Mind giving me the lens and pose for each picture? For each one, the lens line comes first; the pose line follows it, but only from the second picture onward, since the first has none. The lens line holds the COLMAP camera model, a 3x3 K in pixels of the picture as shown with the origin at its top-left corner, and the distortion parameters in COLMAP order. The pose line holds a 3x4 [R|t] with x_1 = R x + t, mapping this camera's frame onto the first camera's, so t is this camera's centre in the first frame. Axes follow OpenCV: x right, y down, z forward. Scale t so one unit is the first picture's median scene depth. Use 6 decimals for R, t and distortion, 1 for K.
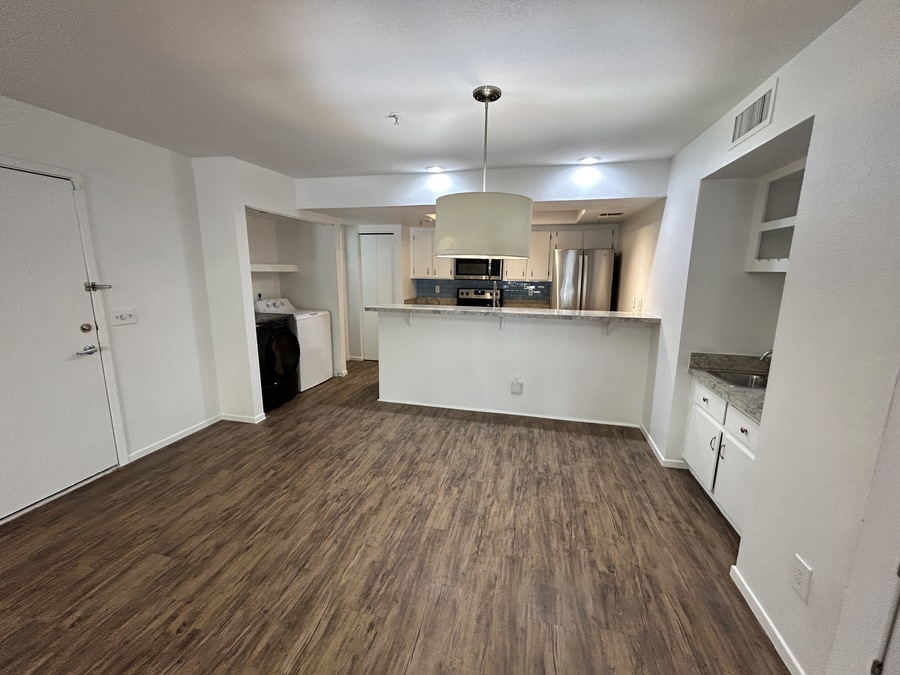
lens RADIAL K [[366.2, 0, 448.9], [0, 366.2, 337.0], [0, 0, 1]] dist [-0.000888, 0.000266]
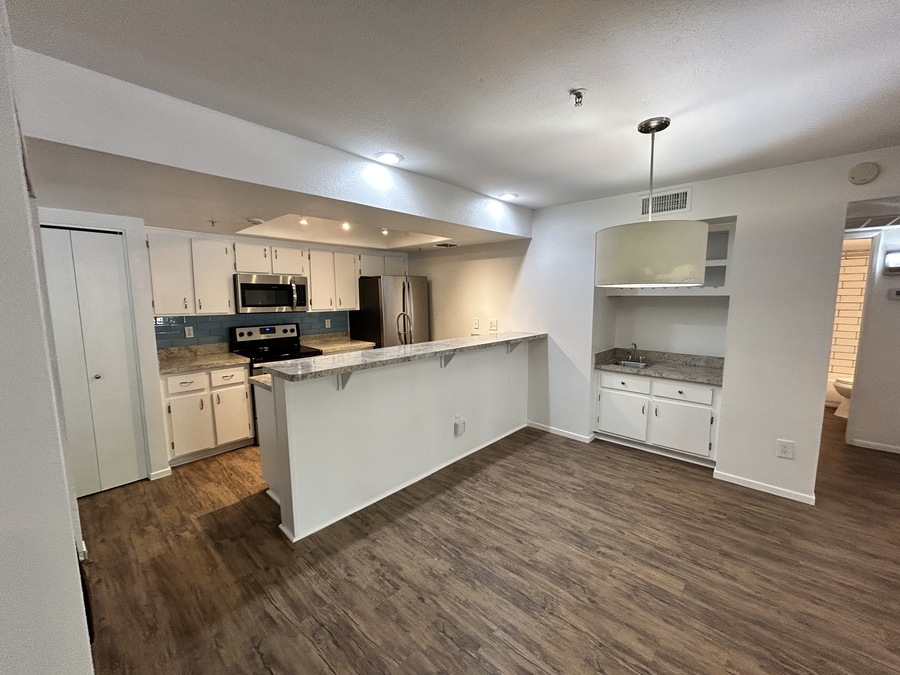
lens RADIAL K [[366.2, 0, 448.9], [0, 366.2, 337.0], [0, 0, 1]] dist [-0.000888, 0.000266]
pose [[0.486808, -0.115924, 0.865783, -0.628646], [0.171627, 0.984529, 0.035322, -0.127955], [-0.856482, 0.131397, 0.499172, 0.601745]]
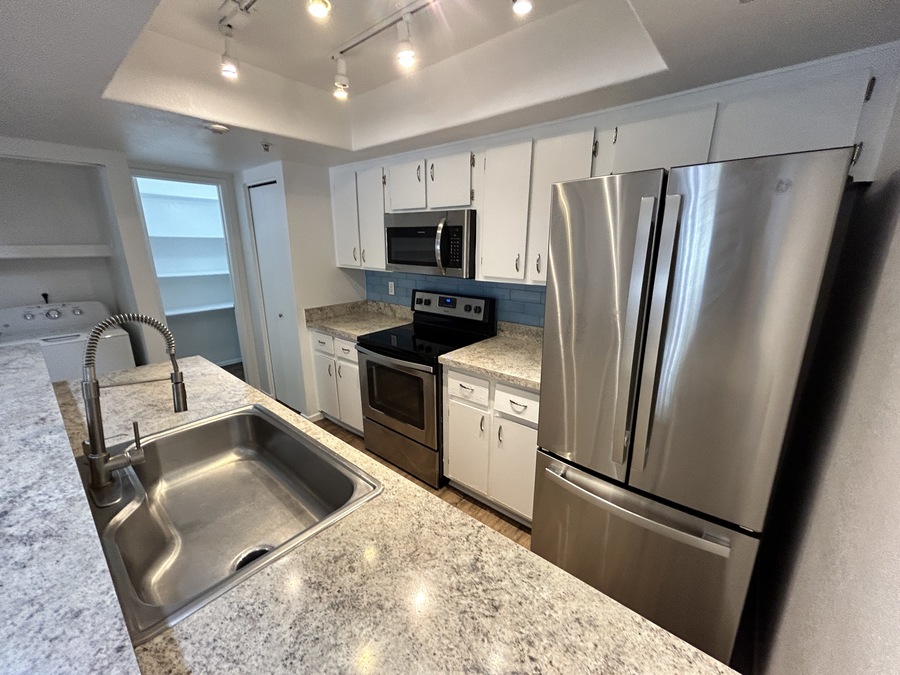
lens RADIAL K [[366.2, 0, 448.9], [0, 366.2, 337.0], [0, 0, 1]] dist [-0.000888, 0.000266]
pose [[0.893017, 0.103093, -0.438055, 0.500009], [-0.073793, 0.993776, 0.083445, -0.201910], [0.443932, -0.042193, 0.895067, 1.029301]]
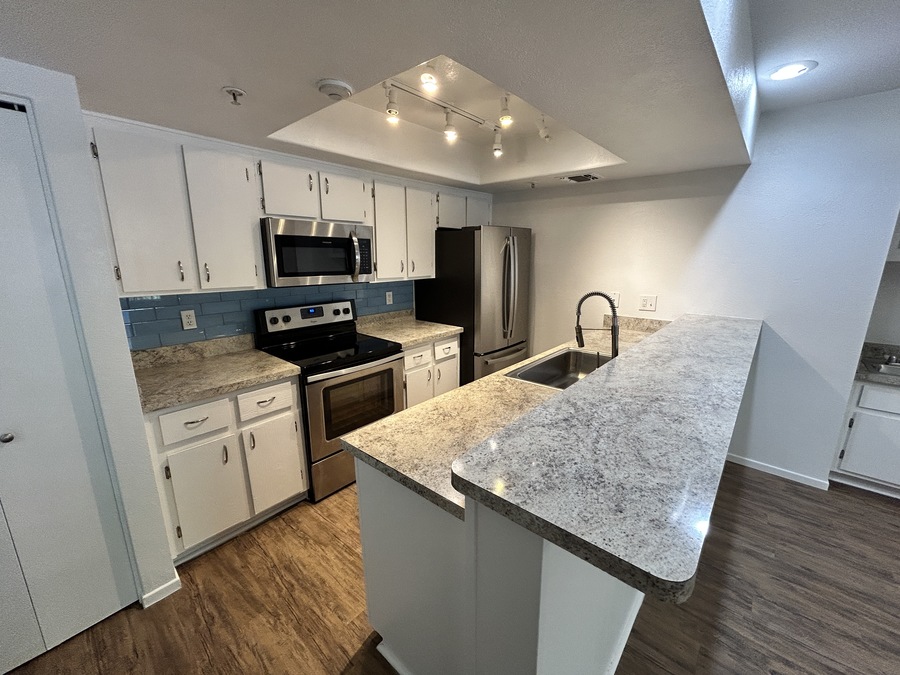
lens RADIAL K [[366.2, 0, 448.9], [0, 366.2, 337.0], [0, 0, 1]] dist [-0.000888, 0.000266]
pose [[0.459111, -0.209266, 0.863380, -0.406490], [0.167116, 0.974854, 0.147420, -0.225852], [-0.872519, 0.076602, 0.482538, 1.109806]]
